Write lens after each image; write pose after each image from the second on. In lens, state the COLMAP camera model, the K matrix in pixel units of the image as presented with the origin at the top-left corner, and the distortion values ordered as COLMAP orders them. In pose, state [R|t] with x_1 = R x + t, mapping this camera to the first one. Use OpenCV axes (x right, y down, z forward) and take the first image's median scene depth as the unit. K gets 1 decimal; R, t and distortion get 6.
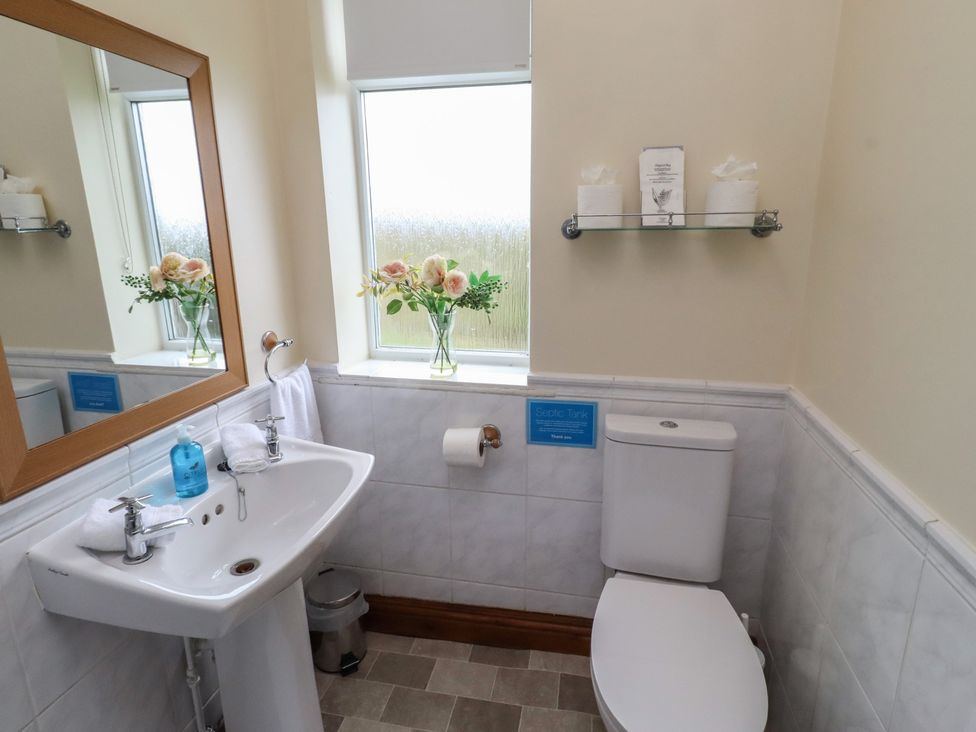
lens RADIAL K [[515.2, 0, 498.6], [0, 515.2, 347.5], [0, 0, 1]] dist [0.000797, 0.000784]
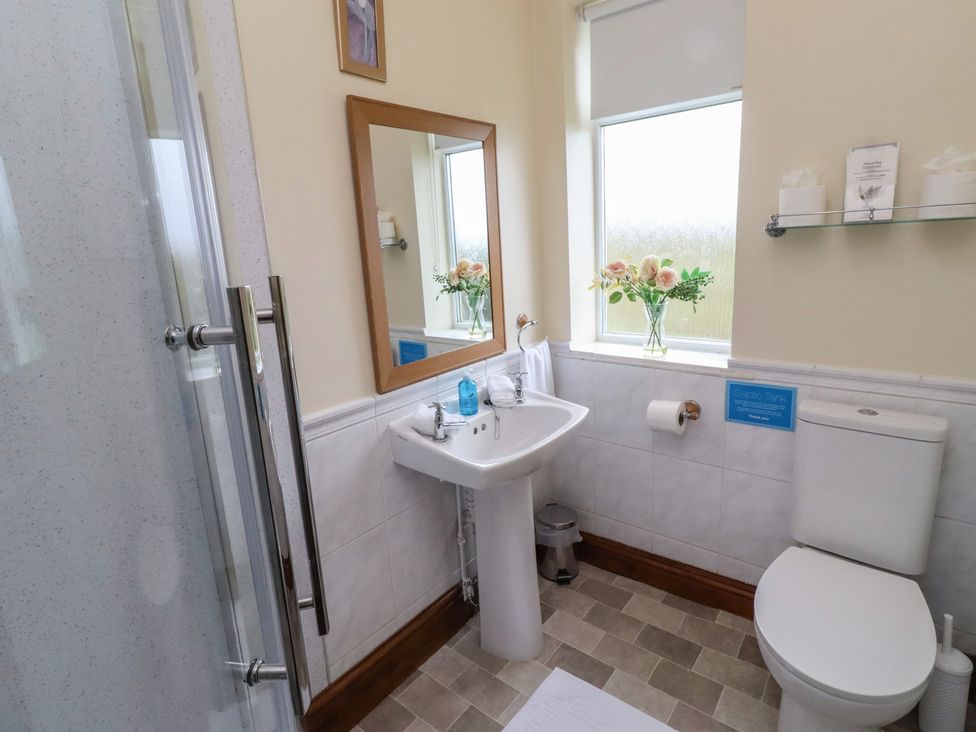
lens RADIAL K [[515.2, 0, 498.6], [0, 515.2, 347.5], [0, 0, 1]] dist [0.000797, 0.000784]
pose [[0.887854, 0.056814, -0.456605, 0.123933], [-0.062016, 0.998069, 0.003599, 0.055870], [0.455928, 0.025121, 0.889662, -0.235373]]
